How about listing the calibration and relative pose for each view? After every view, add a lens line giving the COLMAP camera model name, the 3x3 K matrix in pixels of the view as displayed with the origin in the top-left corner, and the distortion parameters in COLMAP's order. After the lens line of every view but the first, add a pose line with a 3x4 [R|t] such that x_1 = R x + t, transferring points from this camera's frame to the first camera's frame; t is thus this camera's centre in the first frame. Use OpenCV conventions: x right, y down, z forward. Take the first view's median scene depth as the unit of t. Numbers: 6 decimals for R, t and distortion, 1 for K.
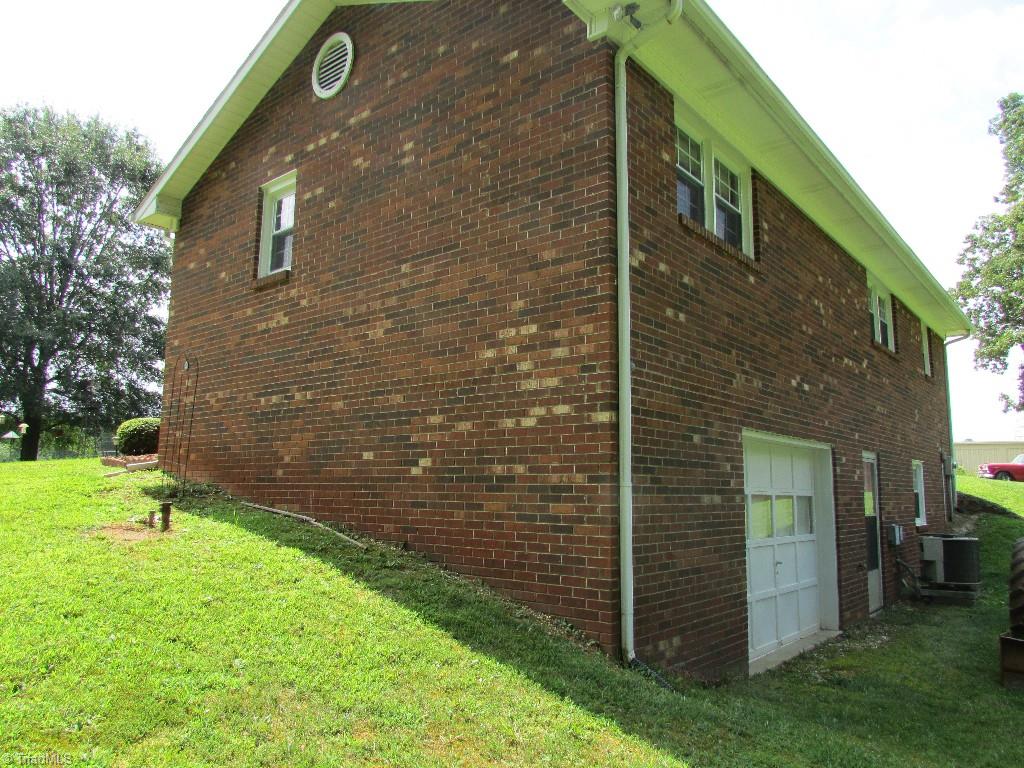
lens RADIAL K [[735.6, 0, 518.9], [0, 735.6, 380.2], [0, 0, 1]] dist [-0.032220, 0.014706]
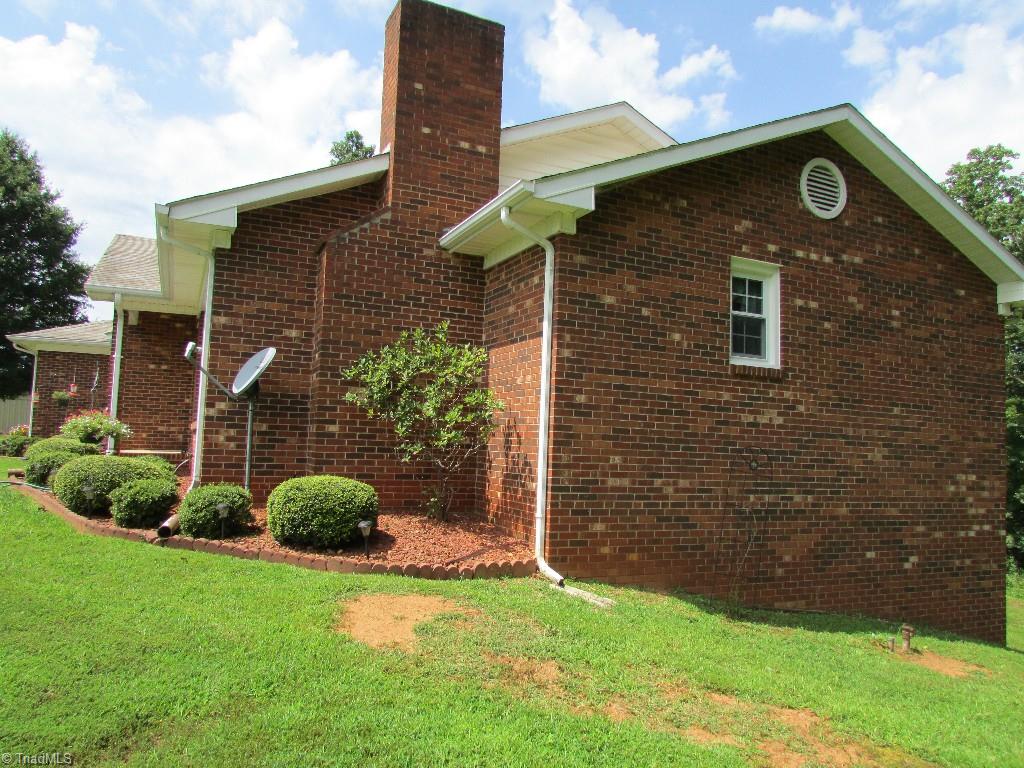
lens RADIAL K [[735.6, 0, 518.9], [0, 735.6, 380.2], [0, 0, 1]] dist [-0.032220, 0.014706]
pose [[0.421149, 0.091460, 0.902368, -1.625994], [-0.176061, 0.984222, -0.017585, -0.064281], [-0.889739, -0.151466, 0.430607, 1.046504]]
